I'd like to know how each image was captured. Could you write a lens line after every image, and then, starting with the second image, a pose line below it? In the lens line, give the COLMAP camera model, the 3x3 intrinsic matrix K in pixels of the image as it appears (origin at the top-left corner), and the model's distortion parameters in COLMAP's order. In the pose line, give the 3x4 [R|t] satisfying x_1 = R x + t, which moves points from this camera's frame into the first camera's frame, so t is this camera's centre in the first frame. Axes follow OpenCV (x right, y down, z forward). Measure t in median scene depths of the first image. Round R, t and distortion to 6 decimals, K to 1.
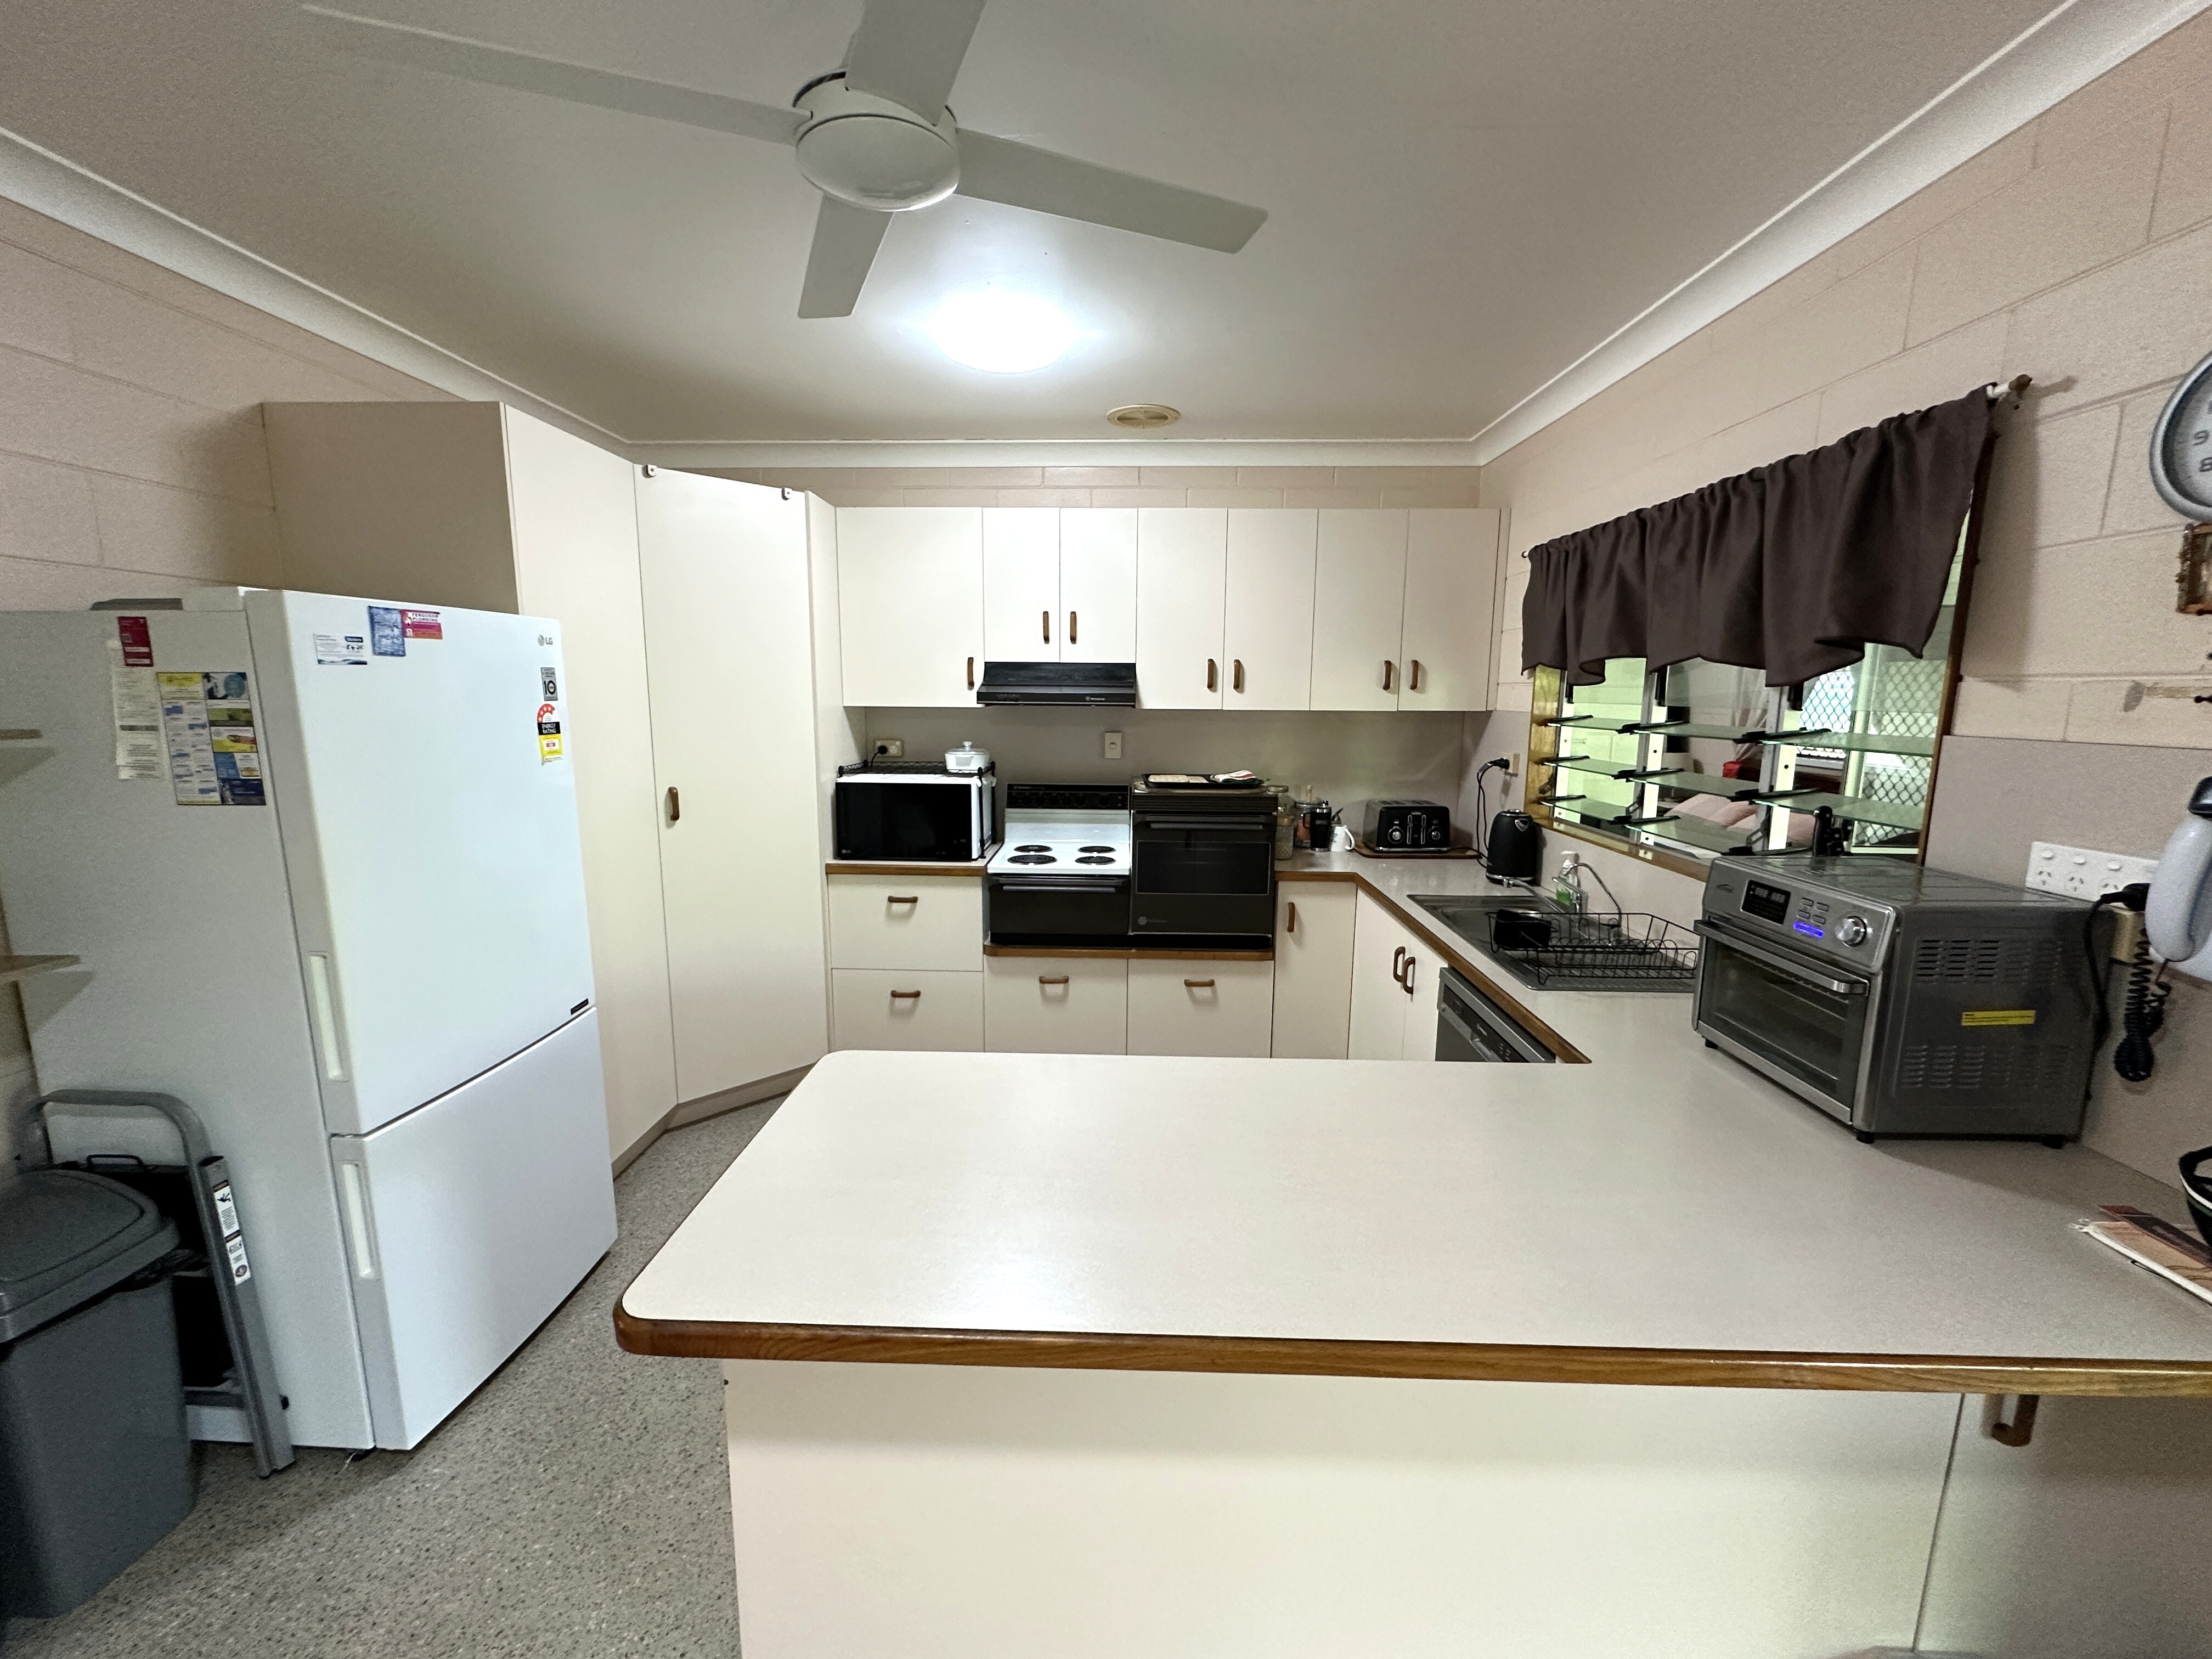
lens RADIAL K [[878.8, 0, 1105.6], [0, 878.8, 829.6], [0, 0, 1]] dist [-0.000483, -0.000328]
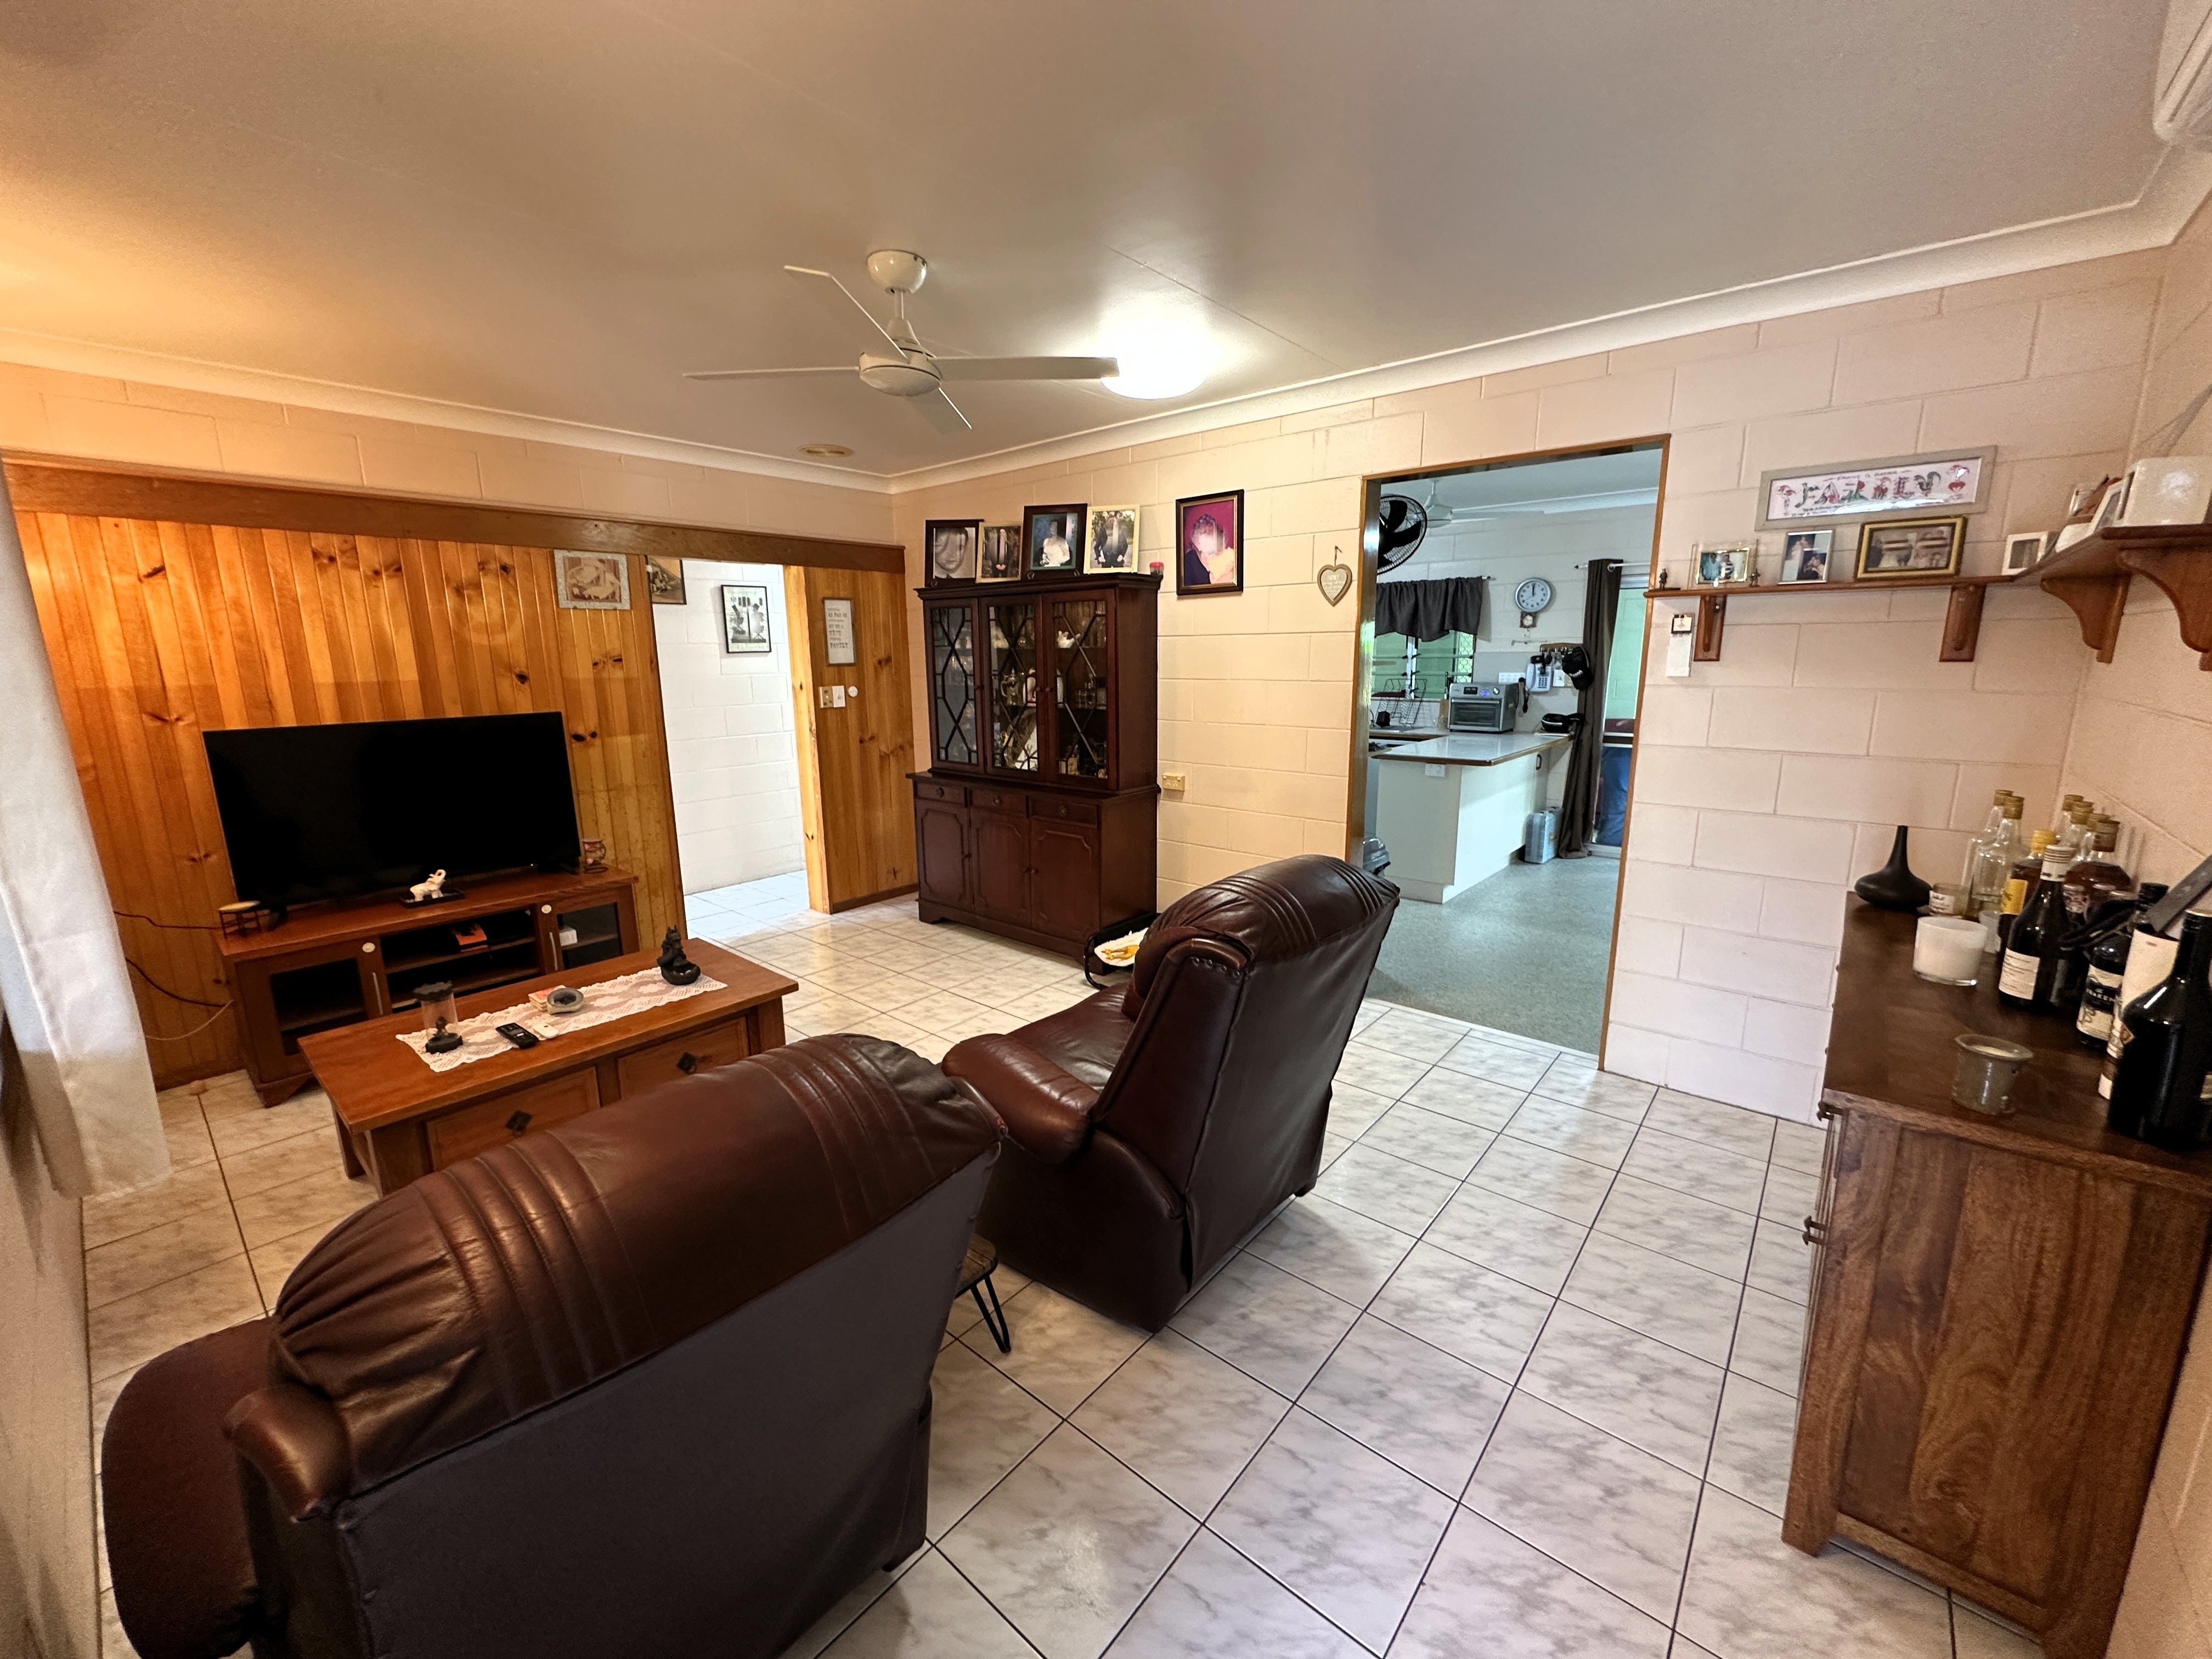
lens RADIAL K [[878.8, 0, 1109.0], [0, 878.8, 830.6], [0, 0, 1]] dist [-0.000483, -0.000328]
pose [[0.626111, -0.166536, 0.761742, -1.936539], [0.135919, 0.985279, 0.103689, 0.034571], [-0.767796, 0.038615, 0.639529, -0.197260]]
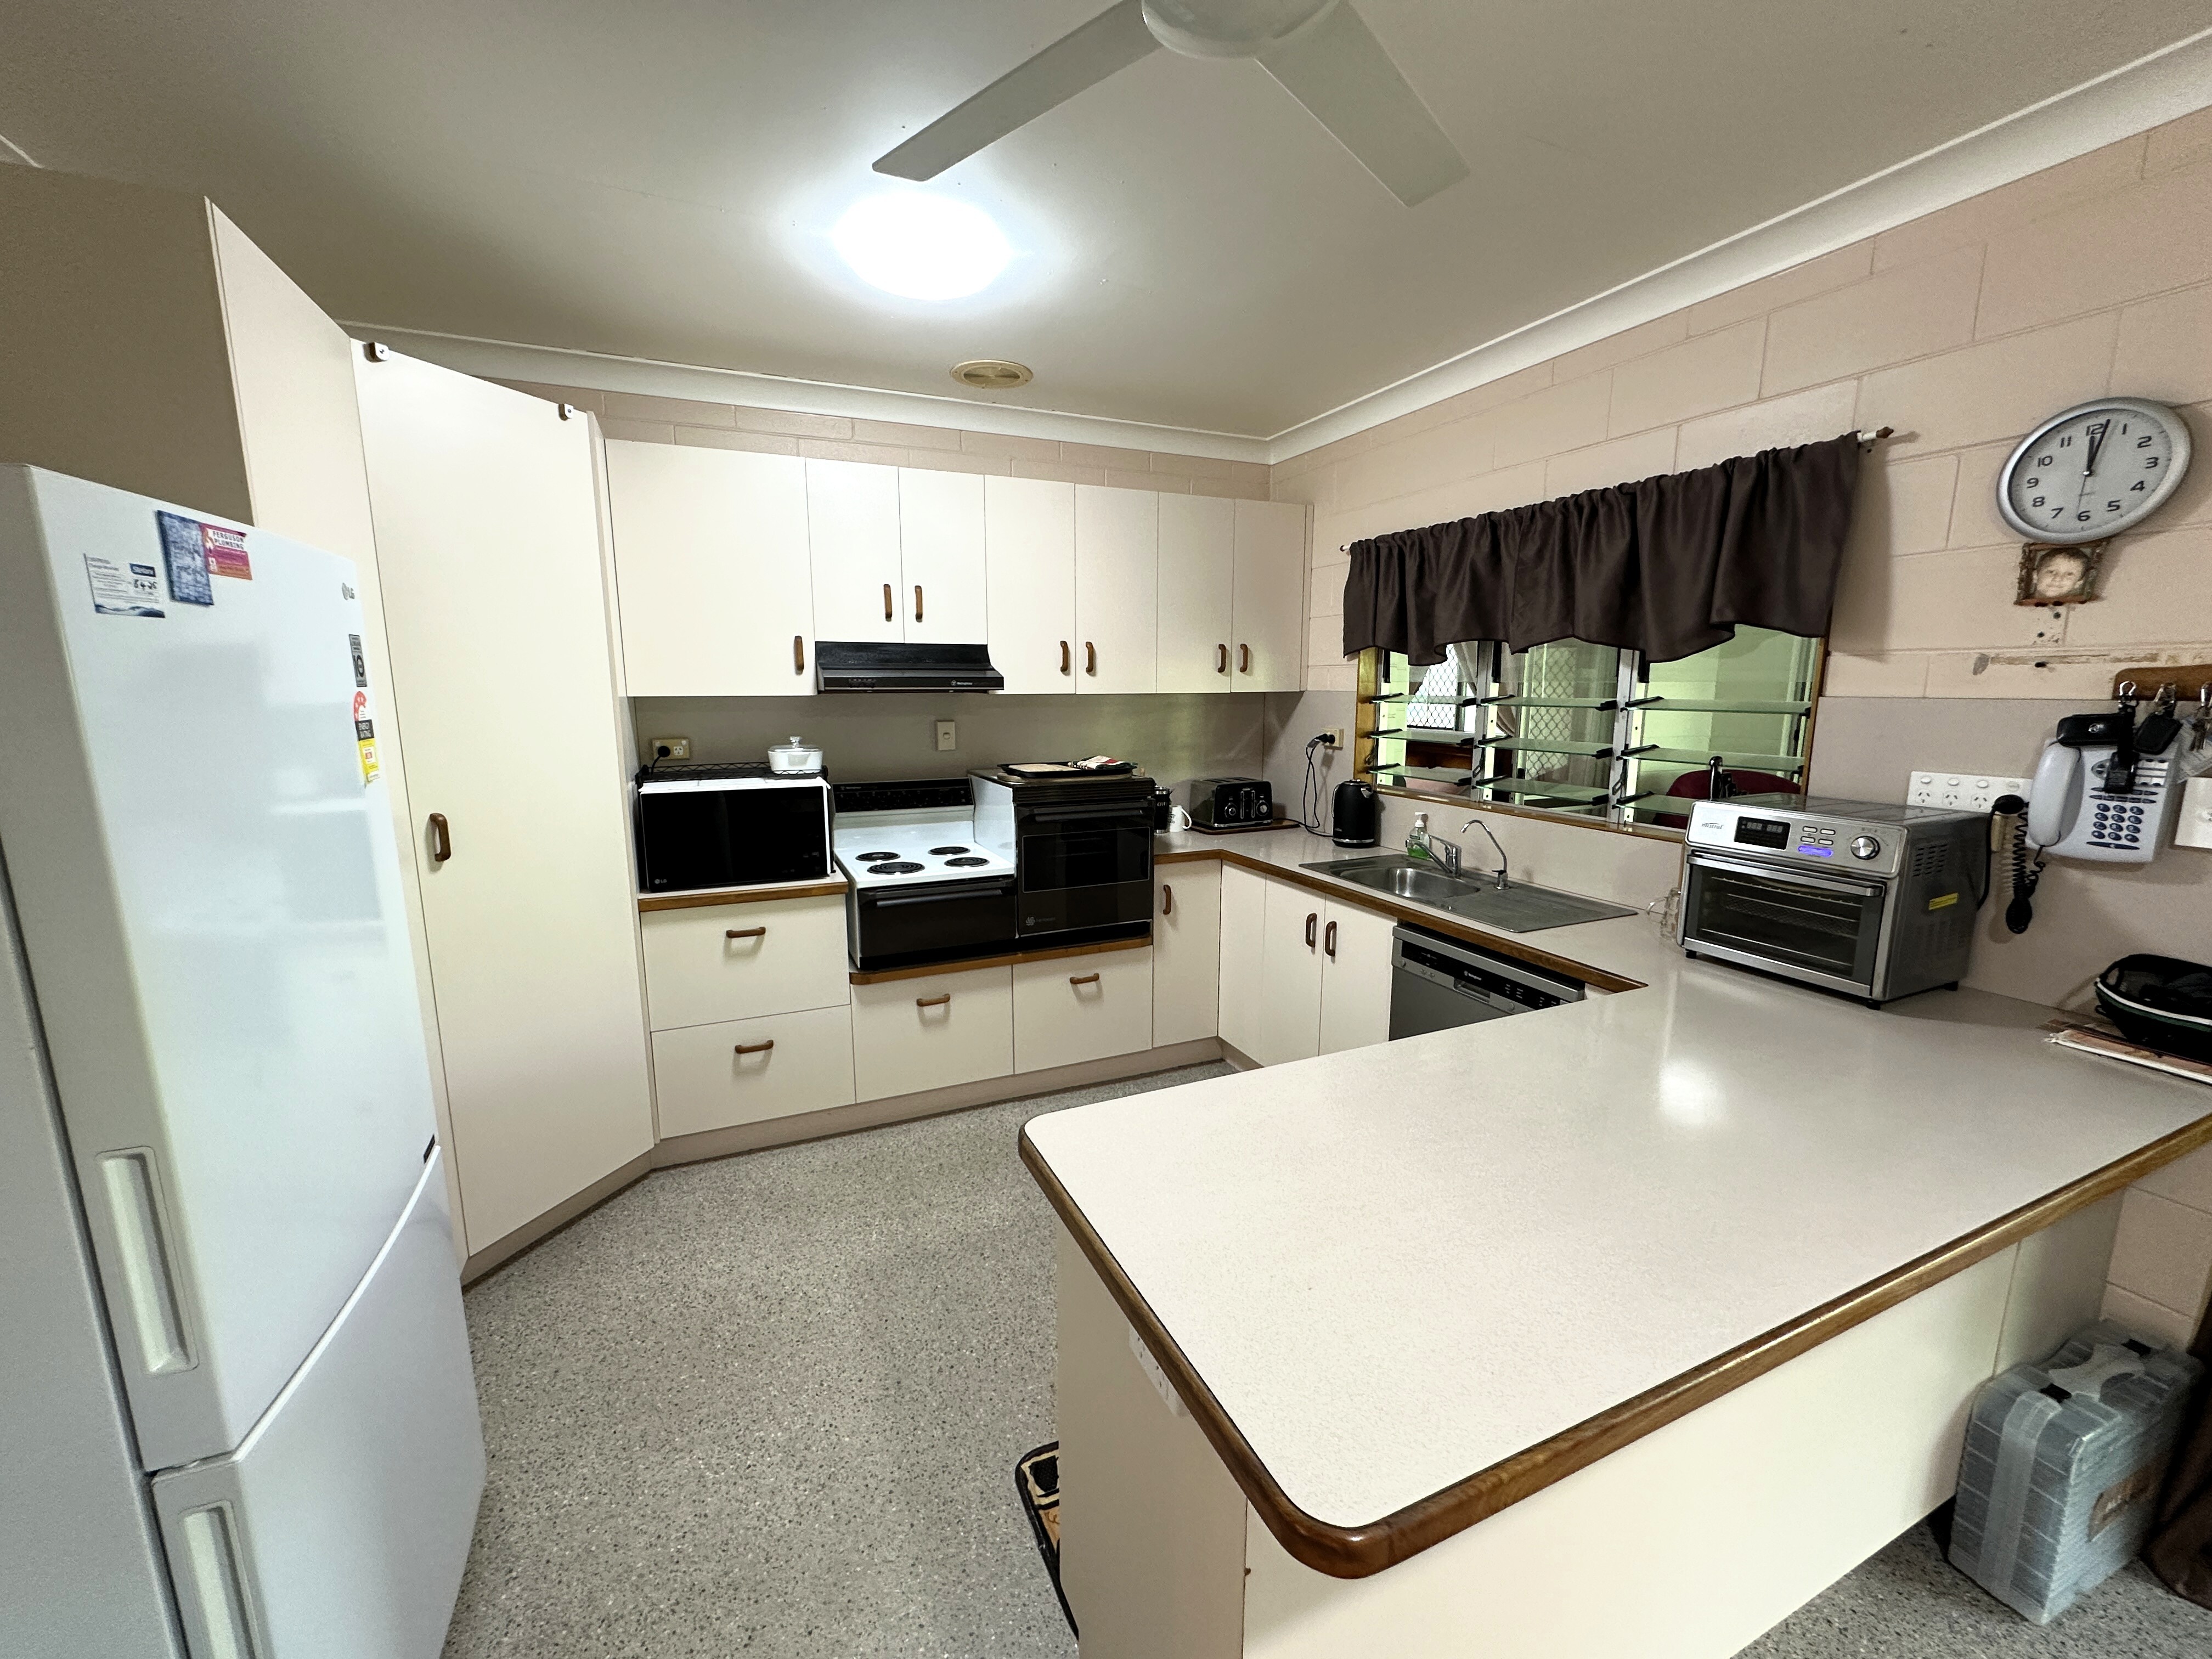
lens RADIAL K [[878.8, 0, 1105.4], [0, 878.8, 828.8], [0, 0, 1]] dist [-0.000483, -0.000328]
pose [[0.901875, -0.080005, 0.424524, -0.308687], [0.076440, 0.996749, 0.025453, -0.013276], [-0.425181, 0.009495, 0.905059, 0.138481]]
